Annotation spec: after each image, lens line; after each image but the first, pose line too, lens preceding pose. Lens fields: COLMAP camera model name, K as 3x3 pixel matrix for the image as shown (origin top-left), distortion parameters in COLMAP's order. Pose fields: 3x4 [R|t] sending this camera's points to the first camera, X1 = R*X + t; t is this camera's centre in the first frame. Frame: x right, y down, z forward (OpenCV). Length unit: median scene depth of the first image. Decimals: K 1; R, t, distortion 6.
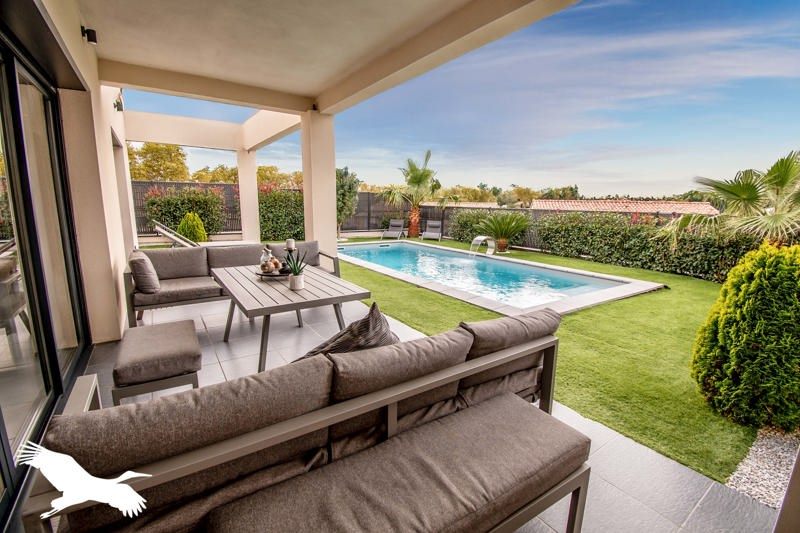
lens RADIAL K [[357.1, 0, 400.0], [0, 357.1, 266.5], [0, 0, 1]] dist [0.026278, -0.026154]
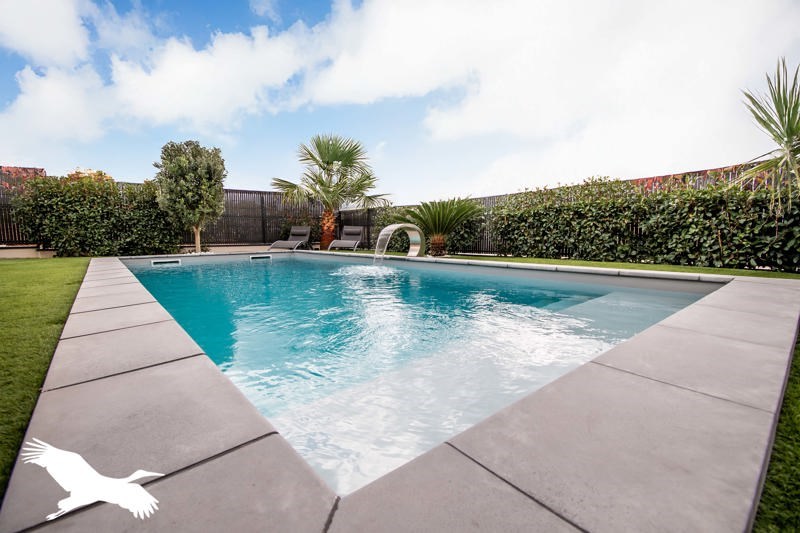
lens RADIAL K [[357.1, 0, 400.0], [0, 357.1, 266.5], [0, 0, 1]] dist [0.026278, -0.026154]
pose [[0.993204, -0.038126, 0.109963, 0.159162], [0.047739, 0.995137, -0.086155, 0.029592], [-0.106144, 0.090819, 0.990195, 0.421829]]
